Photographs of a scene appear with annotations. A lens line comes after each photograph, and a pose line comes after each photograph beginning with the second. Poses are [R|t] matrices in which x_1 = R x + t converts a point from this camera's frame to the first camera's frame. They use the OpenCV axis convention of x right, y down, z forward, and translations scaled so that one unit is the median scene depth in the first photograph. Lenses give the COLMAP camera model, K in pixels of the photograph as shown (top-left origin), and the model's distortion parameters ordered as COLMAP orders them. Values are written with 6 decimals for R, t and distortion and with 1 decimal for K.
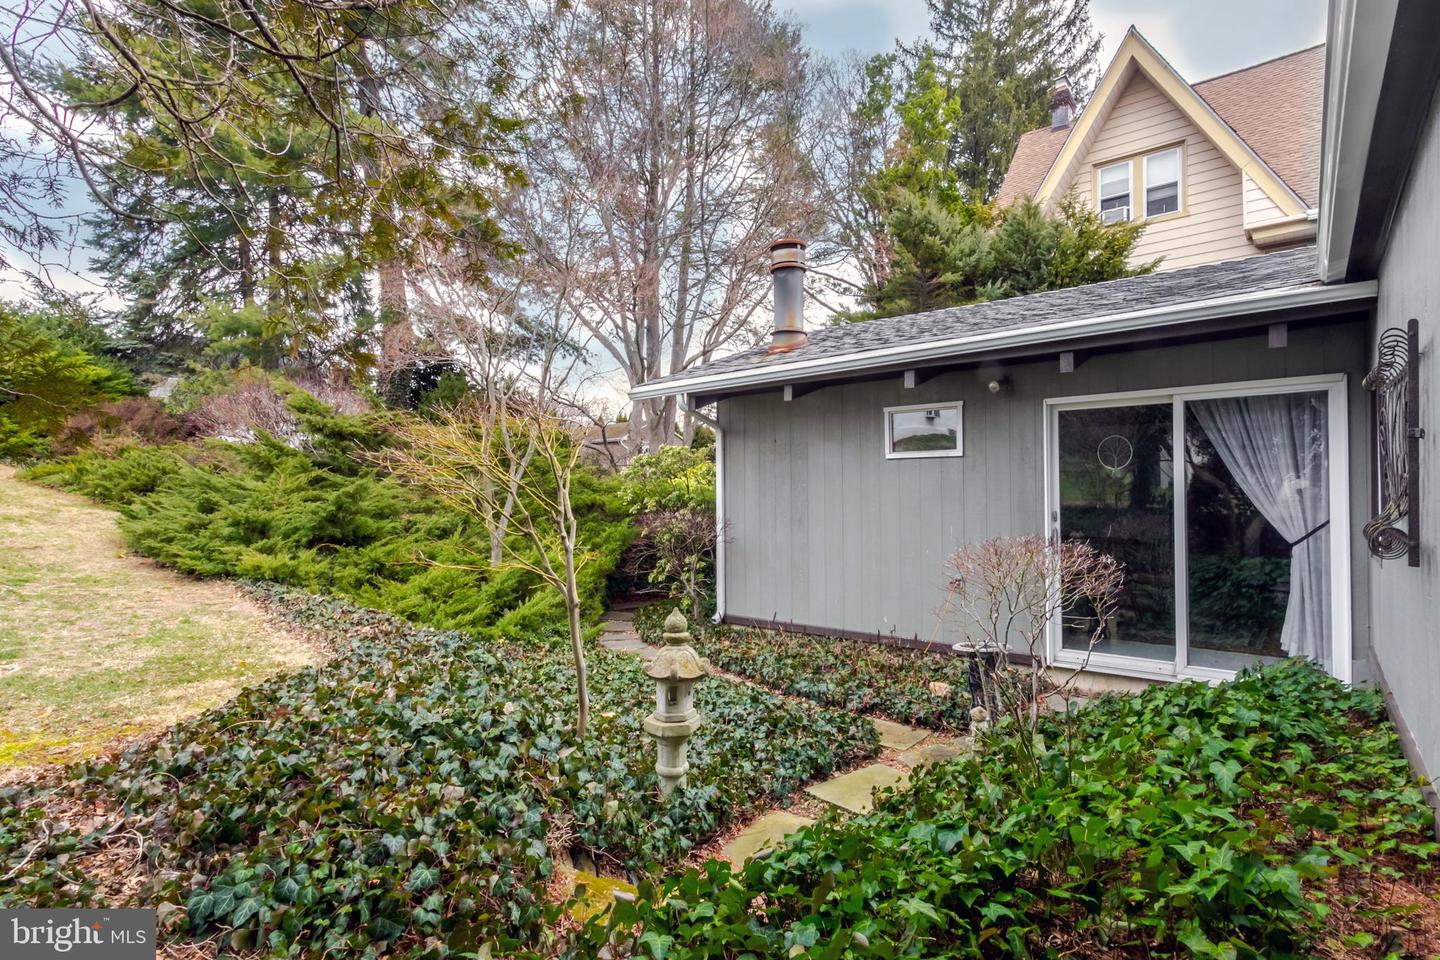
lens RADIAL K [[698.7, 0, 719.9], [0, 698.7, 483.6], [0, 0, 1]] dist [-0.000031, 0.000002]
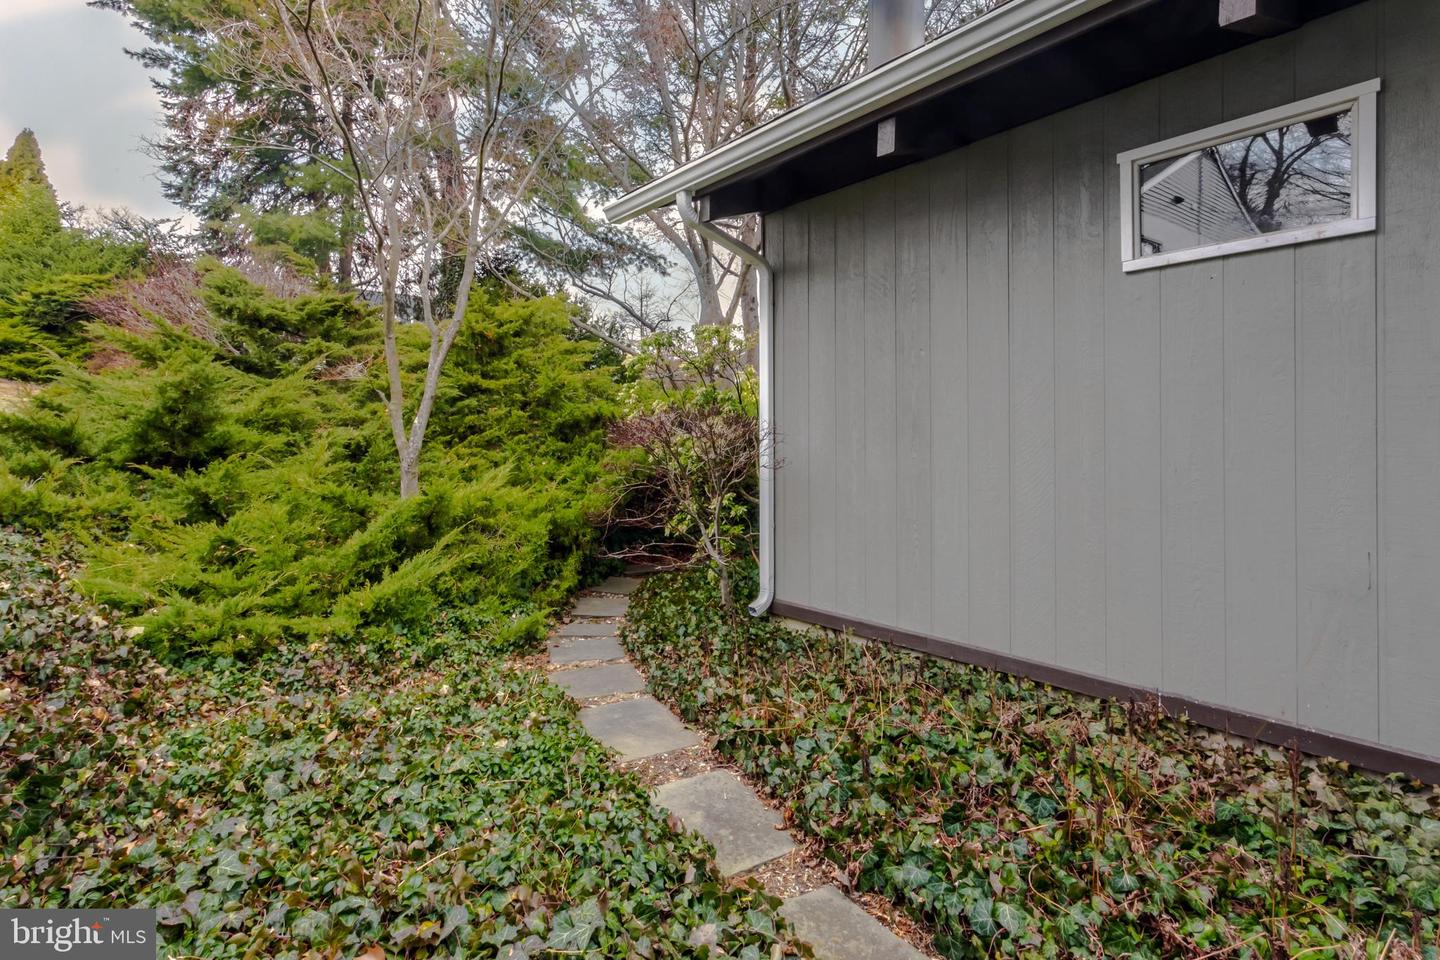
lens RADIAL K [[679.3, 0, 694.0], [0, 679.3, 441.5], [0, 0, 1]] dist [0.001603, 0.000161]
pose [[0.978038, 0.003259, -0.208400, 0.059294], [0.000086, 0.999871, 0.016043, 0.053553], [0.208425, -0.015708, 0.977912, 0.472709]]
